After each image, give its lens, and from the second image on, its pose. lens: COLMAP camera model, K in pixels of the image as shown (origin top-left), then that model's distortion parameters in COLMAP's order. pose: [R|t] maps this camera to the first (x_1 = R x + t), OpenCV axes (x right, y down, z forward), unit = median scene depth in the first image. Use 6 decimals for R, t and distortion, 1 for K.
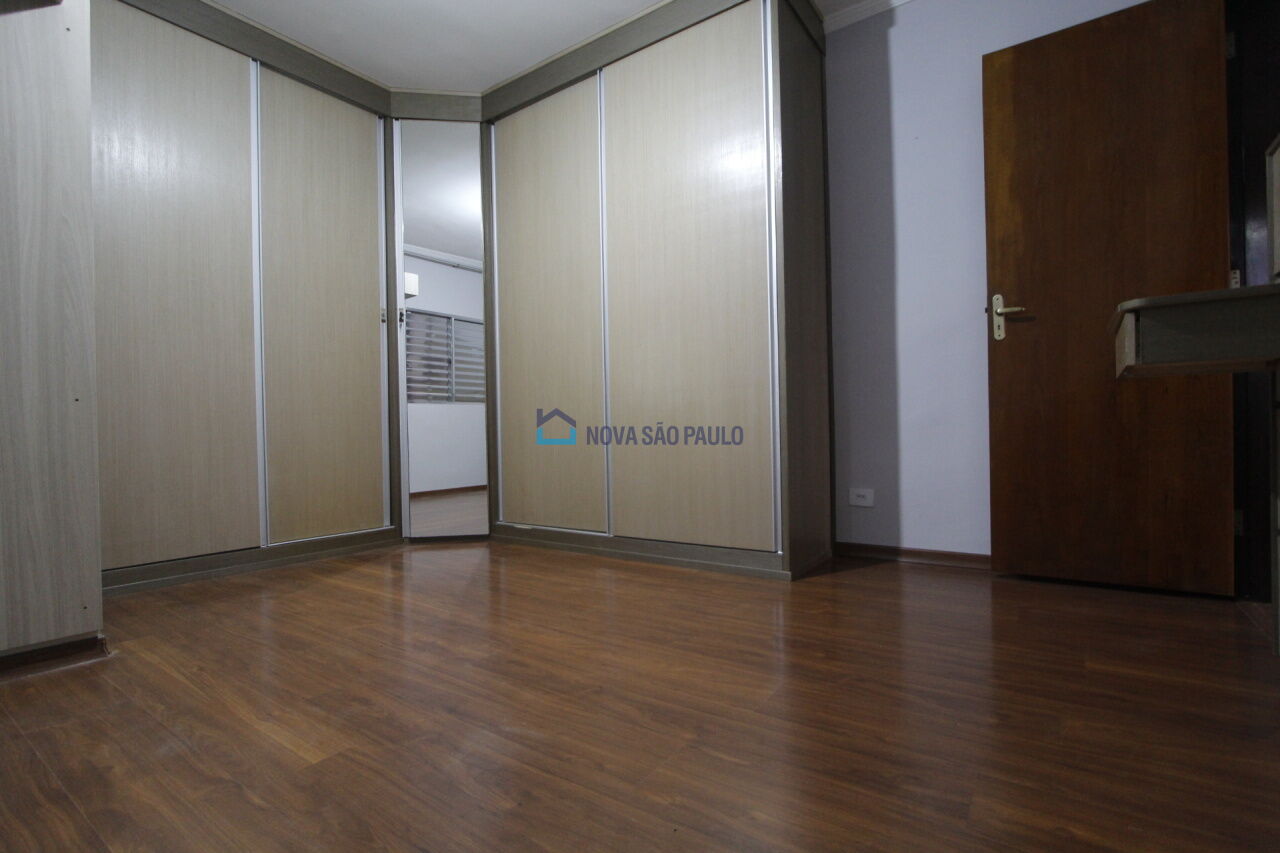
lens RADIAL K [[593.3, 0, 643.3], [0, 593.3, 429.9], [0, 0, 1]] dist [-0.015400, 0.000995]
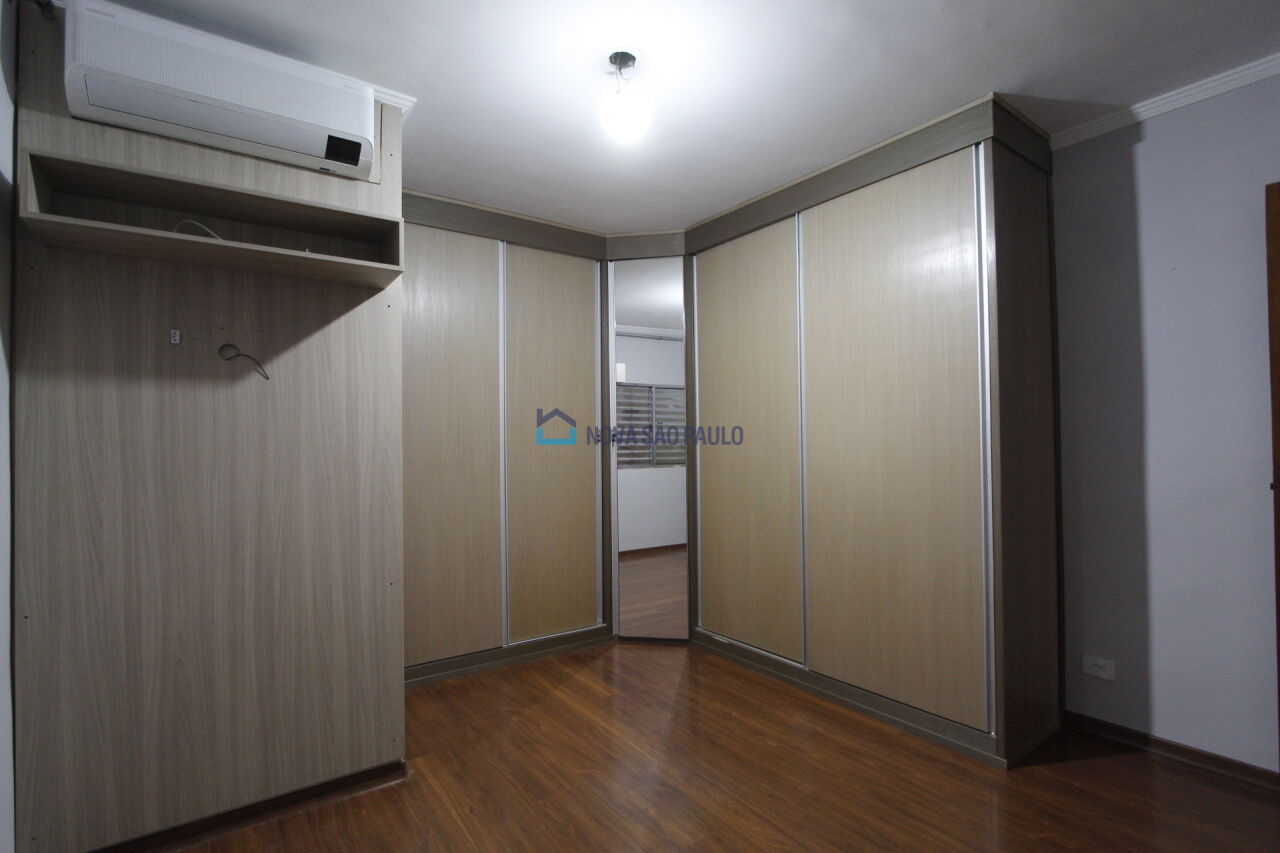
lens RADIAL K [[593.3, 0, 645.7], [0, 593.3, 428.3], [0, 0, 1]] dist [-0.015400, 0.000995]
pose [[0.948210, 0.001665, -0.317639, 0.003306], [-0.005799, 0.999910, -0.012070, -0.227809], [0.317591, 0.013286, 0.948135, -0.053060]]
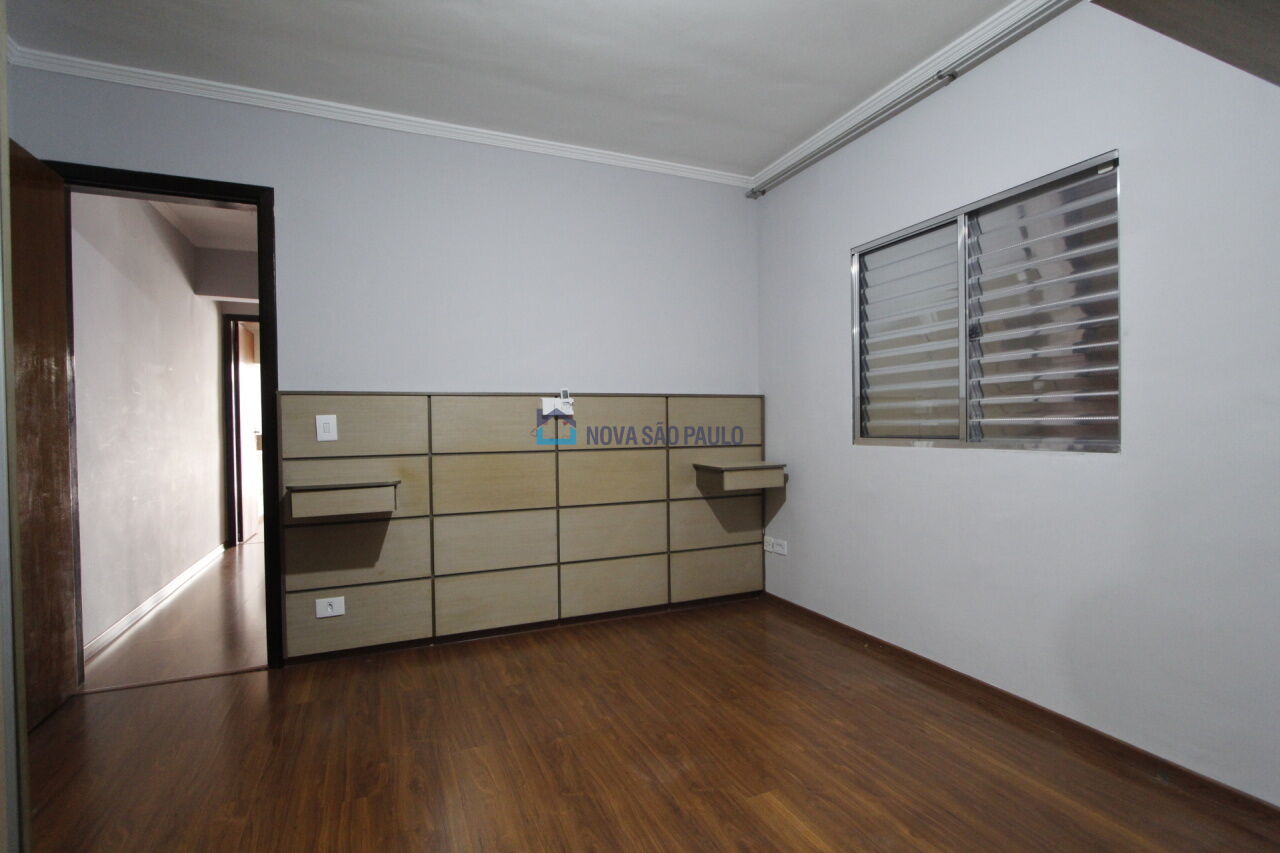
lens RADIAL K [[593.3, 0, 639.8], [0, 593.3, 428.9], [0, 0, 1]] dist [-0.015400, 0.000995]
pose [[-0.853633, 0.027109, 0.520169, -0.453685], [0.029945, 0.999547, -0.002951, -0.159561], [-0.520014, 0.013057, -0.854058, 1.023216]]
